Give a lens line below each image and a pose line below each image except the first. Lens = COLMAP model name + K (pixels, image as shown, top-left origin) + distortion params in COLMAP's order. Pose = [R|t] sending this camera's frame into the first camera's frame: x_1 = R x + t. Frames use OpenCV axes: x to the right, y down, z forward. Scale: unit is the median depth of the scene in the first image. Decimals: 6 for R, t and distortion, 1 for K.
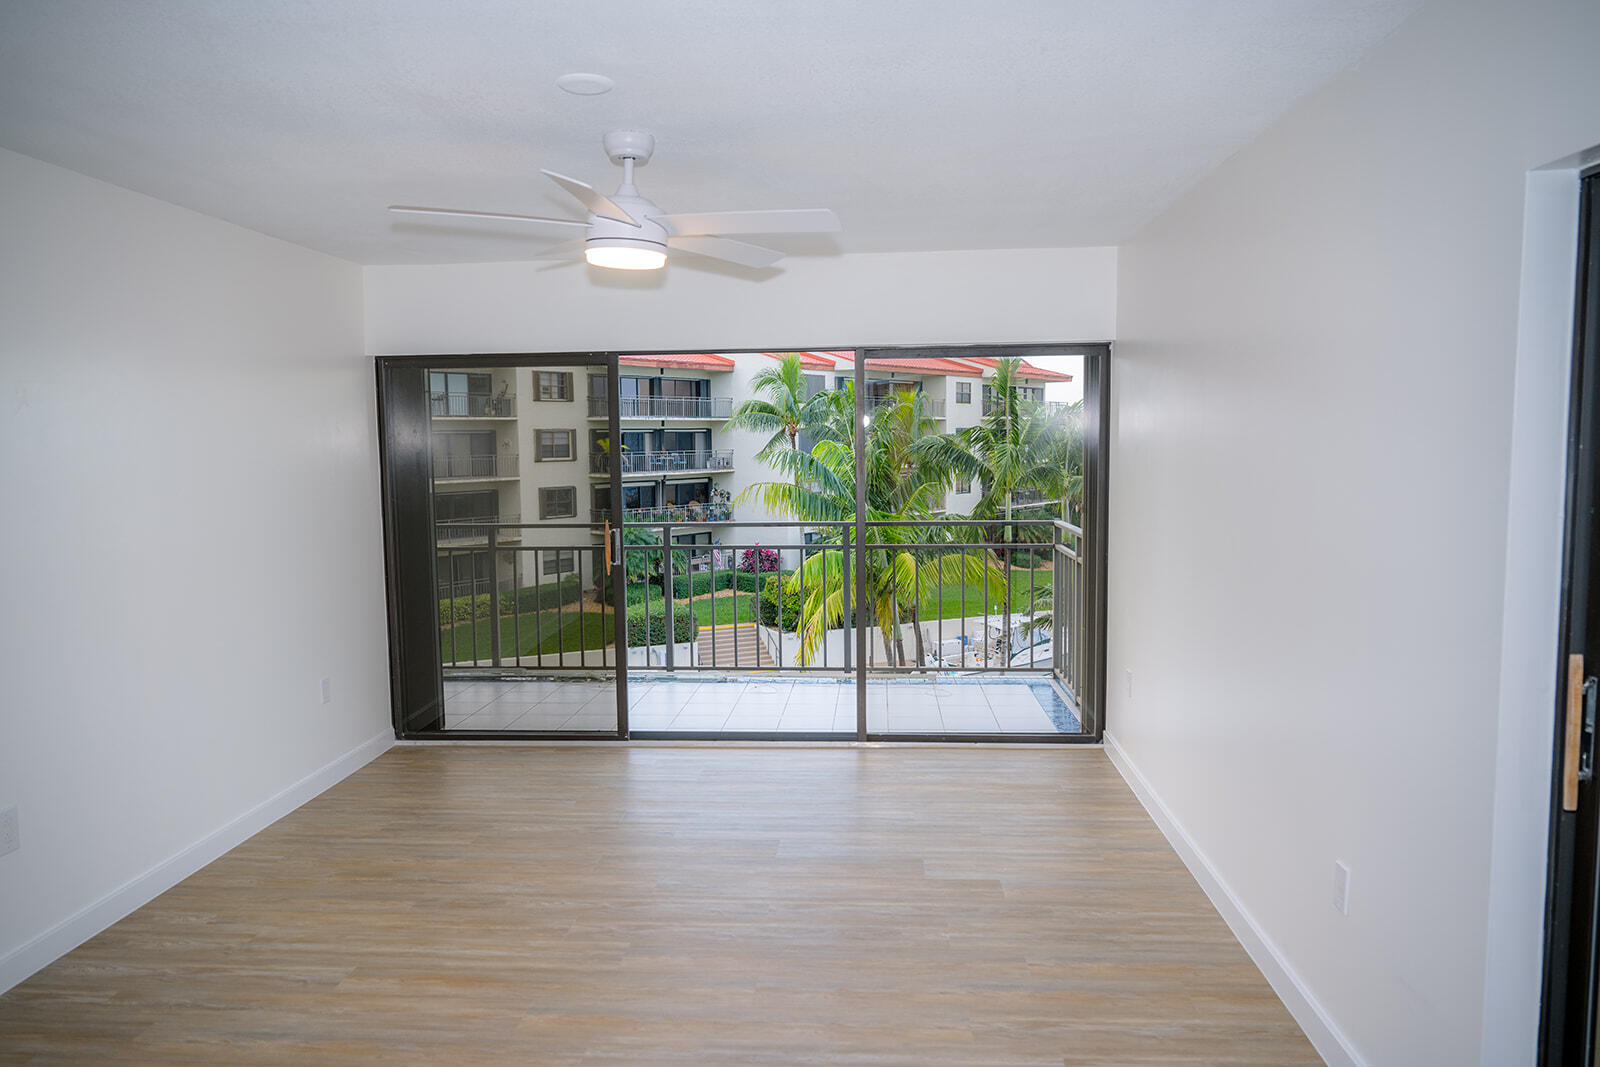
lens RADIAL K [[1073.2, 0, 760.0], [0, 1073.2, 545.3], [0, 0, 1]] dist [0.000158, -0.002619]
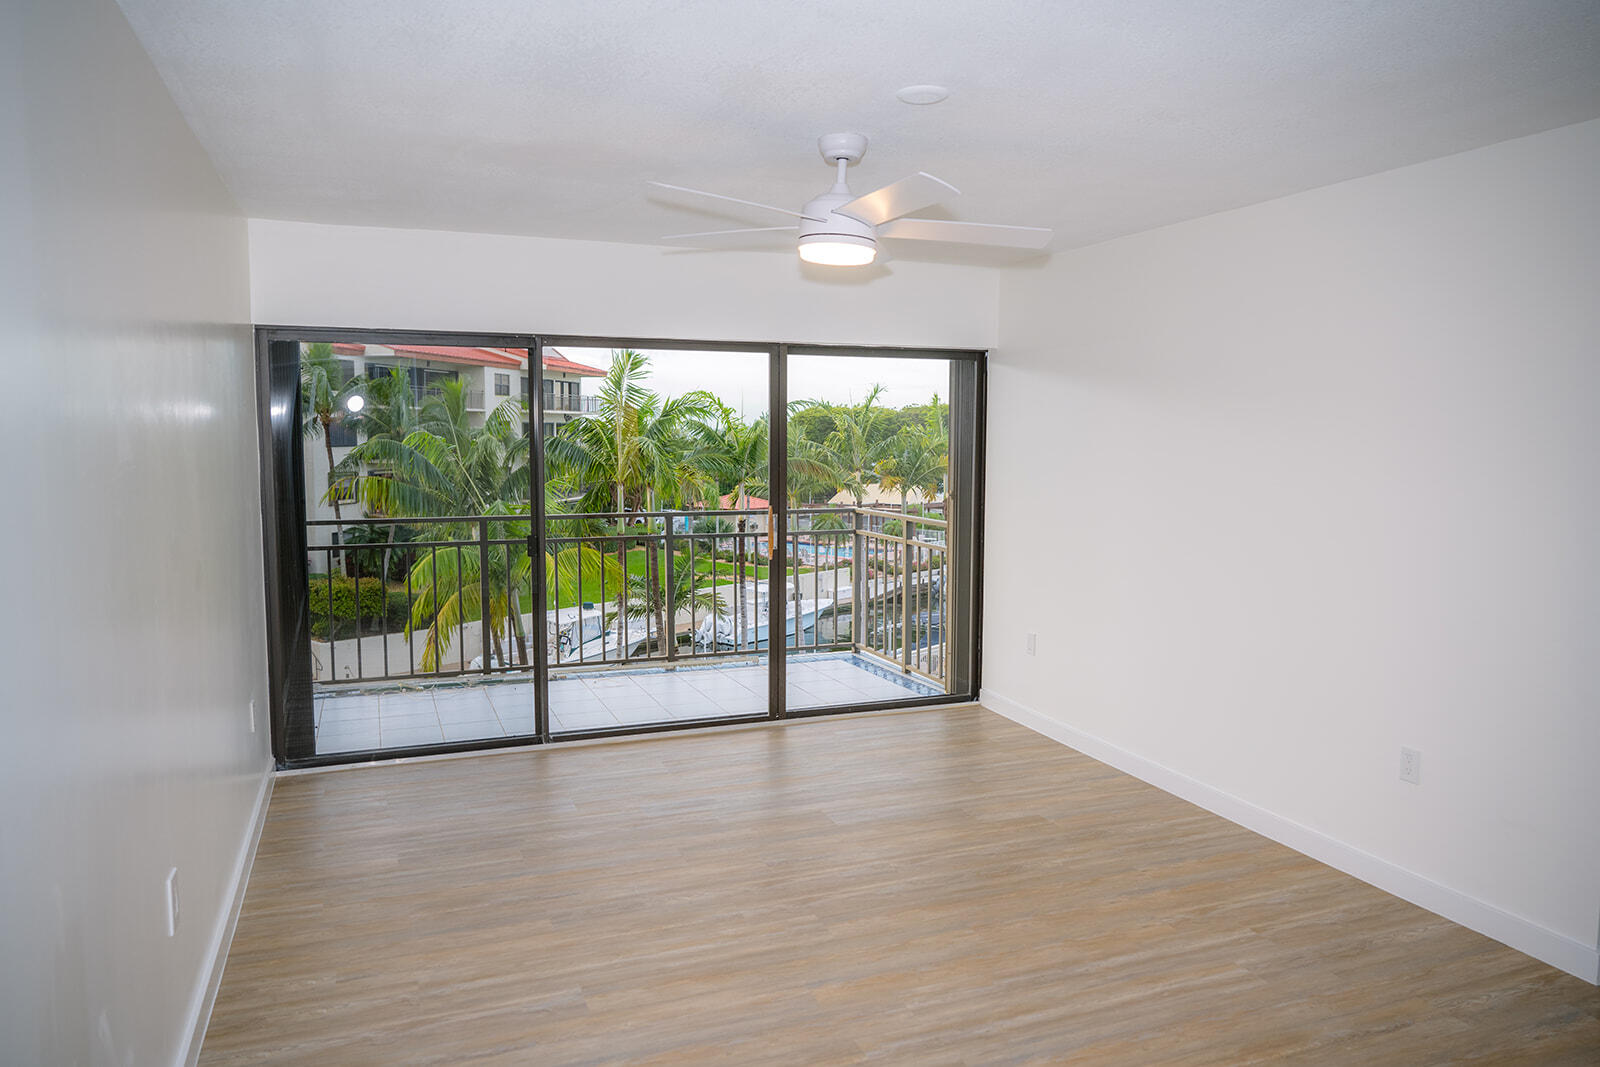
lens RADIAL K [[1084.4, 0, 792.7], [0, 1084.4, 534.8], [0, 0, 1]] dist [0.001860, -0.001901]
pose [[0.906329, -0.024425, 0.421865, -0.379247], [0.026350, 0.999652, 0.001267, 0.002140], [-0.421749, 0.009968, 0.906658, 0.039602]]
